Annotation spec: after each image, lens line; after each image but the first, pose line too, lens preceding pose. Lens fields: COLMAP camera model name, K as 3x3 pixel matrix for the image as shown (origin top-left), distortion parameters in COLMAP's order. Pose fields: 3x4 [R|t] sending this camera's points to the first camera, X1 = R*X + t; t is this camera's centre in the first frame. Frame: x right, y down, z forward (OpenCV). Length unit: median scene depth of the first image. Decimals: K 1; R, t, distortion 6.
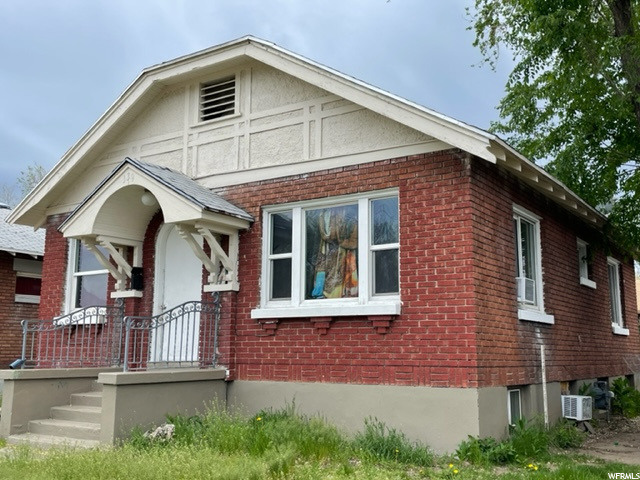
lens RADIAL K [[697.9, 0, 320.4], [0, 697.9, 237.2], [0, 0, 1]] dist [0.016291, 0.000000]
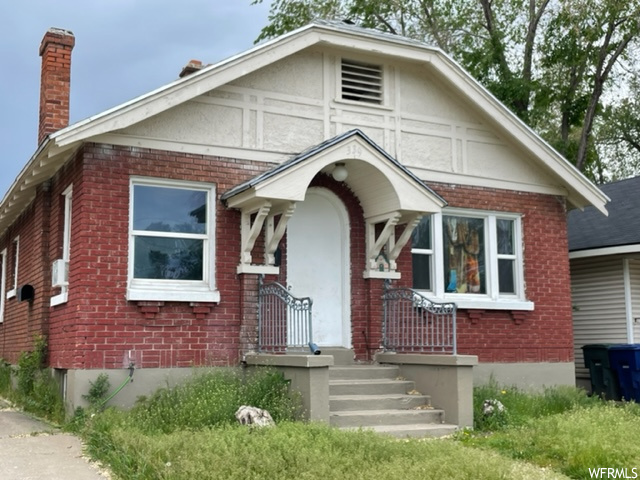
lens RADIAL K [[803.0, 0, 319.2], [0, 803.0, 241.1], [0, 0, 1]] dist [-0.017401, 0.000000]
pose [[0.501545, 0.111024, 0.857978, -1.306445], [-0.139786, 0.989100, -0.046277, 0.098366], [-0.853763, -0.096723, 0.511598, 0.523106]]
